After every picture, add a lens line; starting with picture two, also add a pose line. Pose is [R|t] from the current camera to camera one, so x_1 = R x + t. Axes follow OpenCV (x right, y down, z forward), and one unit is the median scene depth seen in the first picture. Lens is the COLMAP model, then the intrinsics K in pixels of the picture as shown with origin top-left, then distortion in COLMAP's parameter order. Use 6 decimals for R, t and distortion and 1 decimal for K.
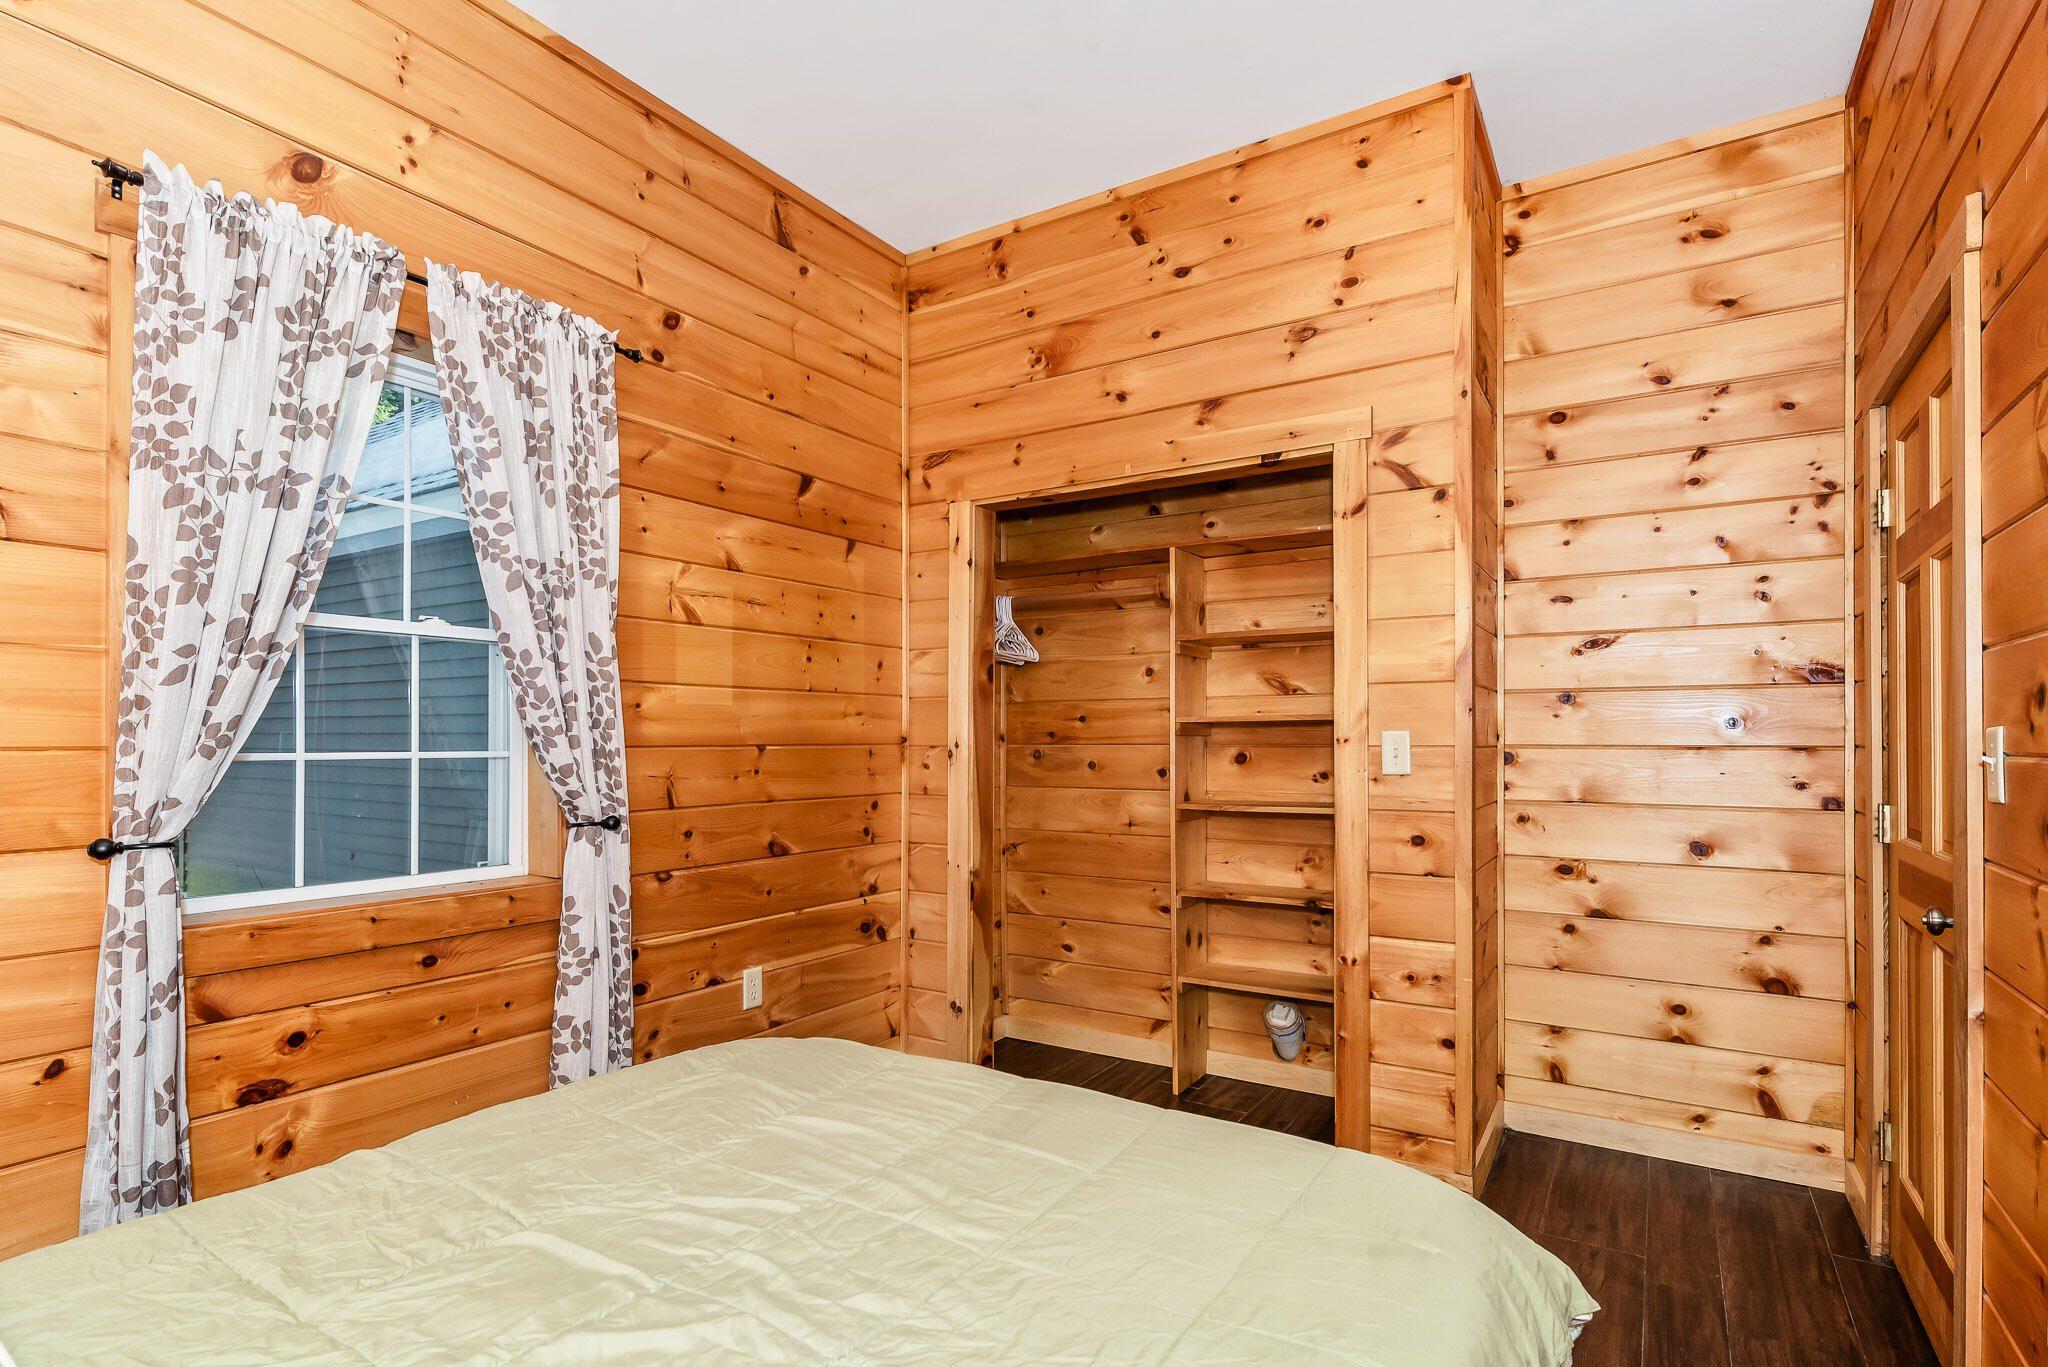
lens RADIAL K [[1004.6, 0, 1024.1], [0, 1004.6, 741.7], [0, 0, 1]] dist [0.000542, 0.000126]
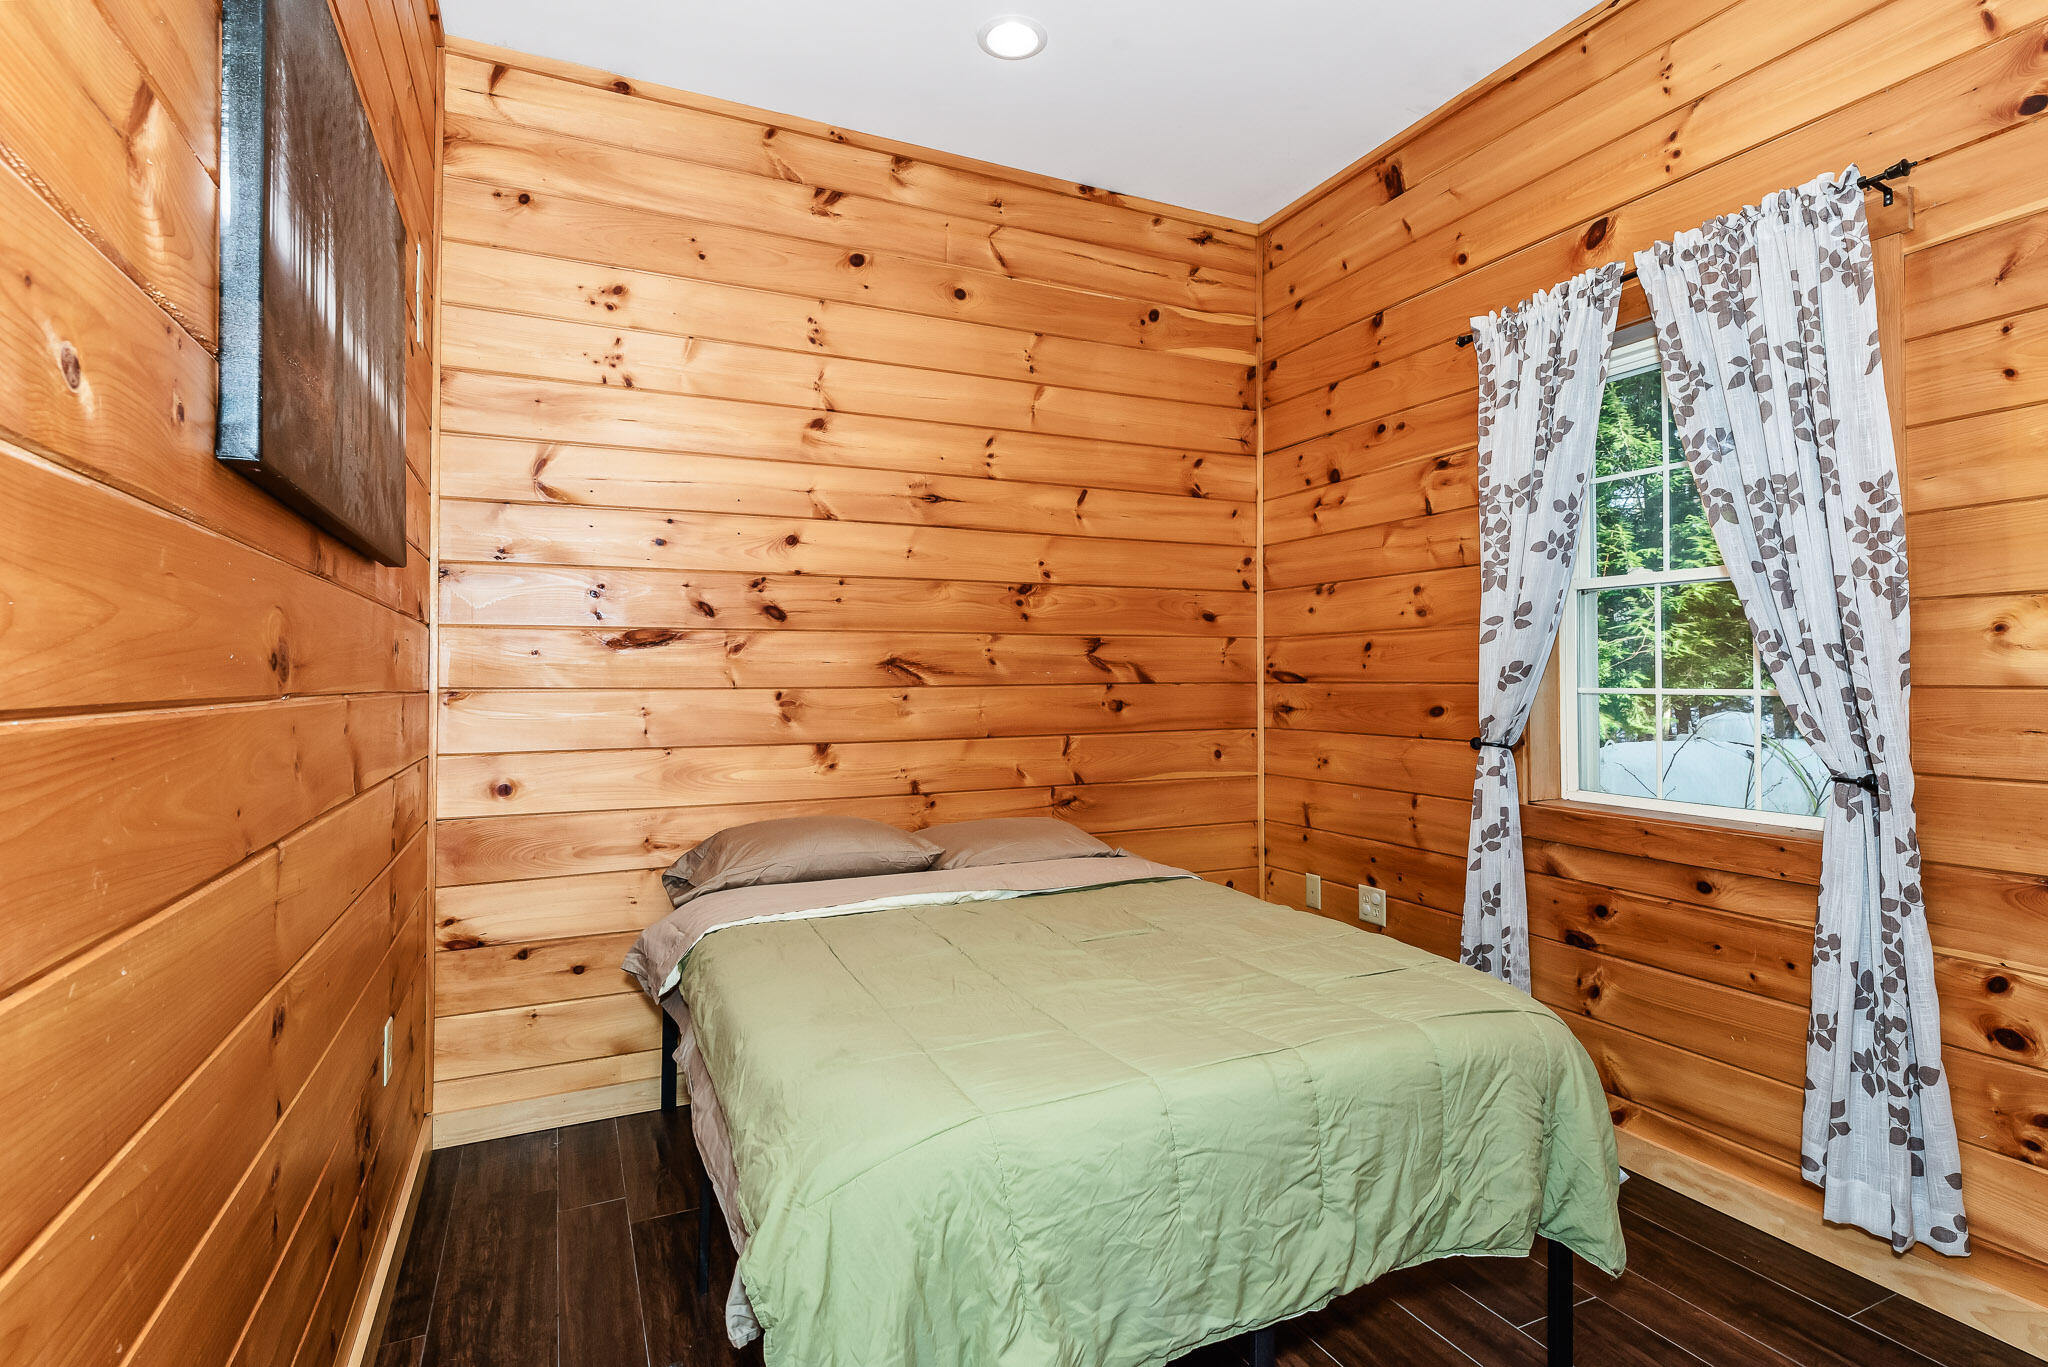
lens RADIAL K [[994.2, 0, 1024.0], [0, 994.2, 683.5], [0, 0, 1]] dist [-0.000601, -0.000156]
pose [[-0.538223, -0.001705, -0.842801, 0.713443], [-0.008779, 0.999955, 0.003583, 0.006632], [0.842757, 0.009328, -0.538214, 1.018810]]
